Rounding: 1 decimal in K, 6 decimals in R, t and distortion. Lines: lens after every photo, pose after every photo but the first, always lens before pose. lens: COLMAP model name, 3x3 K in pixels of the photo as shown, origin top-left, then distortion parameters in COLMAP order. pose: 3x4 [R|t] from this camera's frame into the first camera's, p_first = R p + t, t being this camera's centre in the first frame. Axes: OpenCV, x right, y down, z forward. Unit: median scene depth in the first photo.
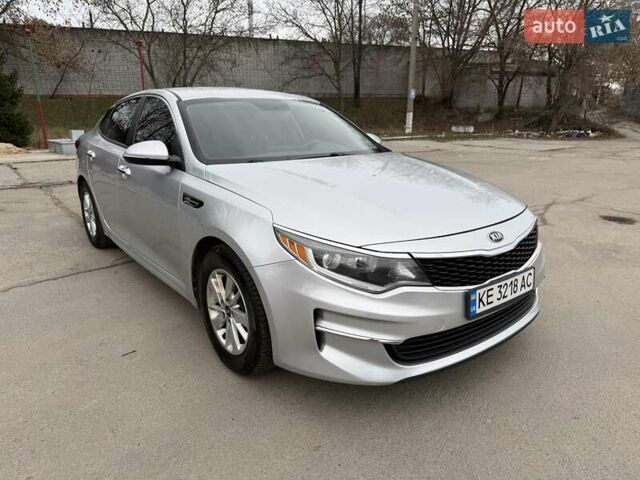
lens RADIAL K [[454.1, 0, 322.8], [0, 454.1, 243.2], [0, 0, 1]] dist [0.025079, -0.031396]
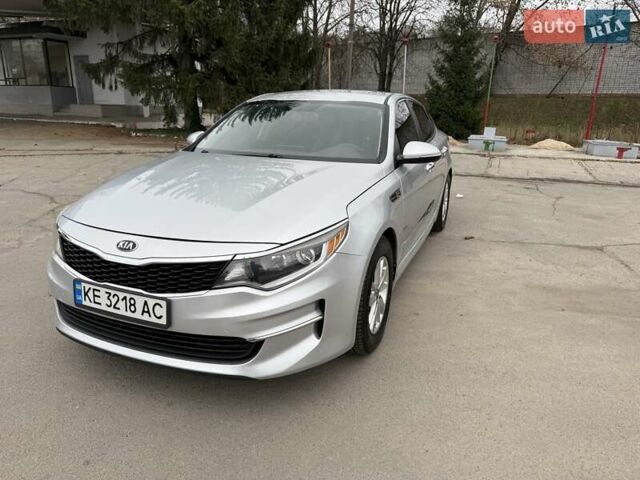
lens RADIAL K [[454.1, 0, 324.9], [0, 454.1, 238.6], [0, 0, 1]] dist [0.025079, -0.031396]
pose [[0.498174, 0.253610, -0.829159, 1.352344], [-0.259296, 0.956083, 0.136642, -0.261908], [0.827399, 0.146926, 0.542055, 0.806542]]
